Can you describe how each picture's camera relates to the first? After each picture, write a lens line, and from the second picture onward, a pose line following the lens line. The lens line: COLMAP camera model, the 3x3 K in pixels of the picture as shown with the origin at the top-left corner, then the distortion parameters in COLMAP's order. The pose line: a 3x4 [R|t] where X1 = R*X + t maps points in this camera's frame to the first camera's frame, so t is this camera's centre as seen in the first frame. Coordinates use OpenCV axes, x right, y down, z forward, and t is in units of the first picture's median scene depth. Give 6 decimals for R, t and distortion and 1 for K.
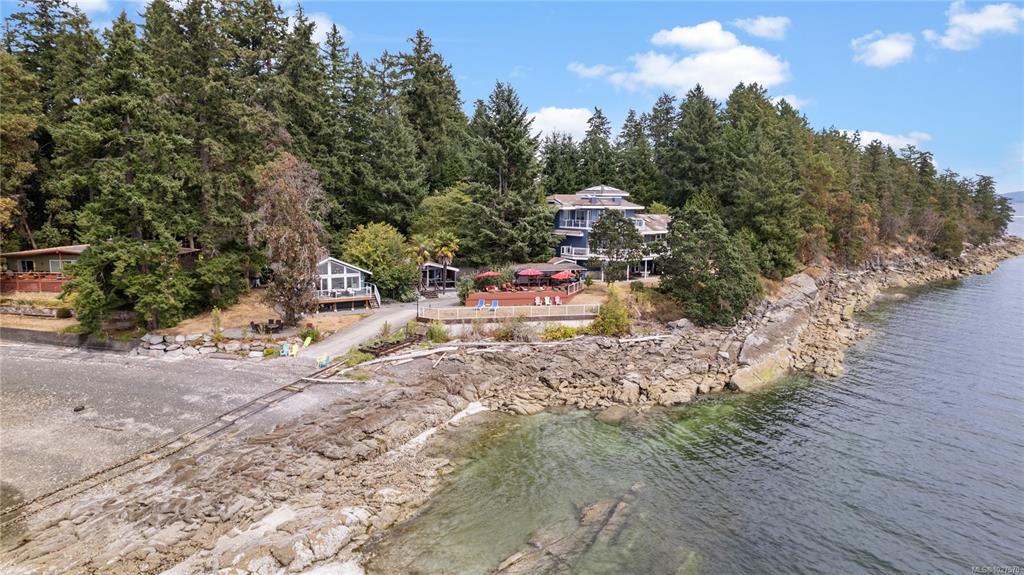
lens RADIAL K [[651.6, 0, 516.0], [0, 651.6, 290.3], [0, 0, 1]] dist [-0.081071, 0.076906]
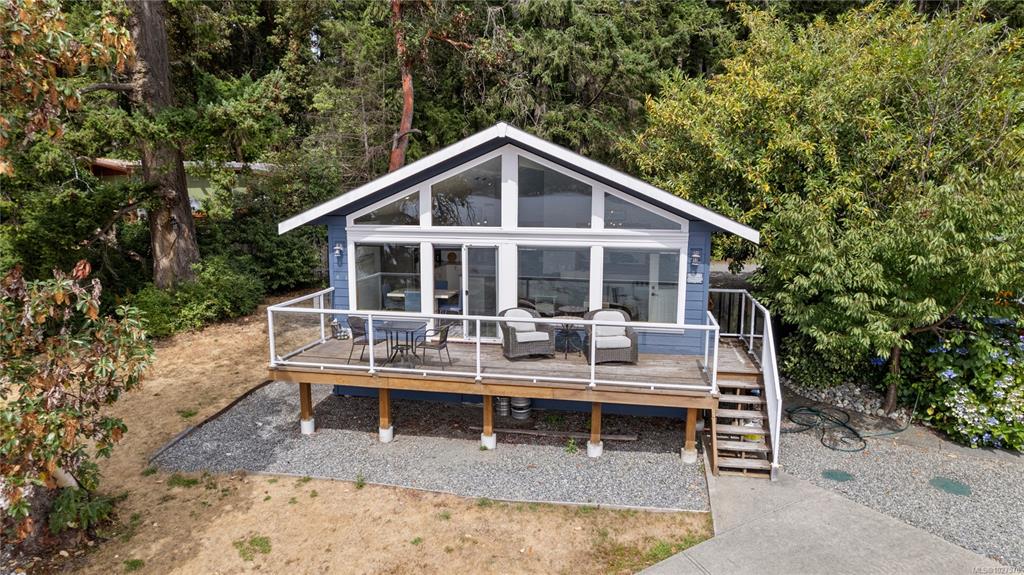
lens RADIAL K [[651.6, 0, 516.0], [0, 651.6, 290.3], [0, 0, 1]] dist [-0.081071, 0.076906]
pose [[0.744968, 0.095913, -0.660170, -0.155281], [-0.093263, 0.994866, 0.039298, -0.013296], [0.660549, 0.032294, 0.750088, 0.815848]]
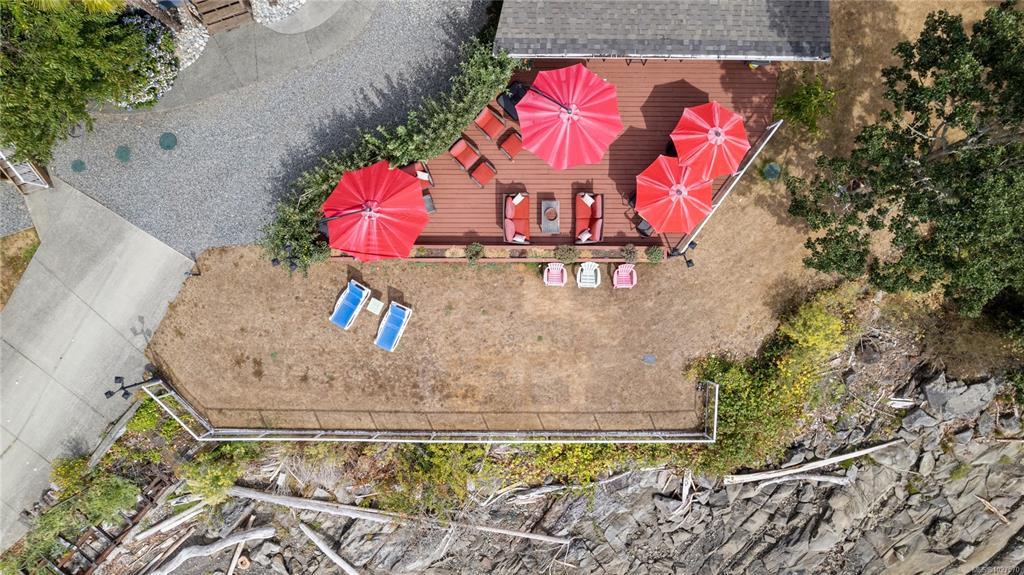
lens RADIAL K [[651.6, 0, 516.0], [0, 651.6, 290.3], [0, 0, 1]] dist [-0.081071, 0.076906]
pose [[0.975177, 0.221148, -0.011095, 0.020711], [-0.019003, 0.133508, 0.990866, -0.260419], [0.220609, -0.966059, 0.134396, 0.915895]]
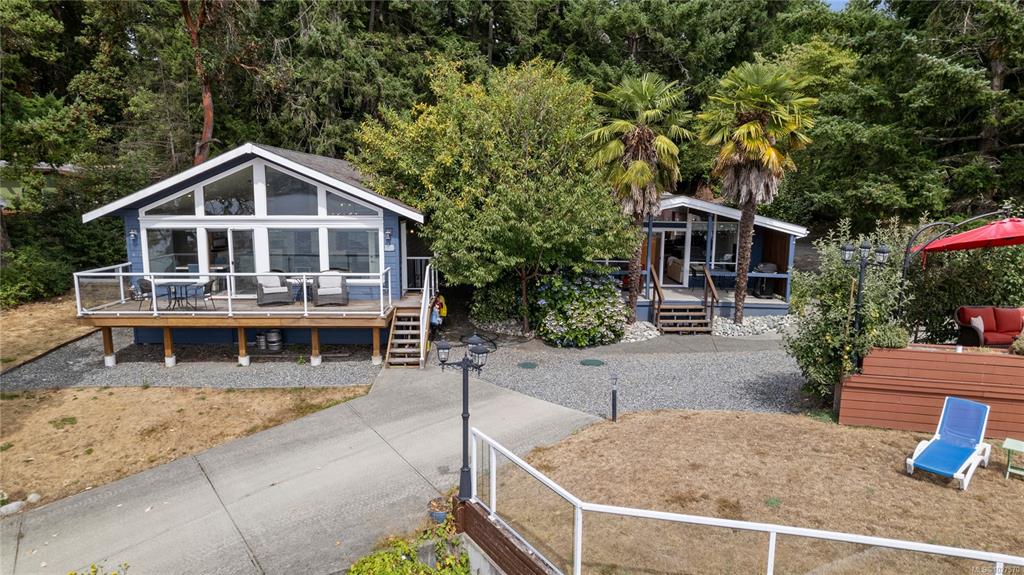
lens RADIAL K [[651.6, 0, 516.0], [0, 651.6, 290.3], [0, 0, 1]] dist [-0.081071, 0.076906]
pose [[0.873070, 0.068932, -0.482698, -0.068710], [-0.066608, 0.997537, 0.021977, -0.006626], [0.483024, 0.012964, 0.875511, 0.777274]]
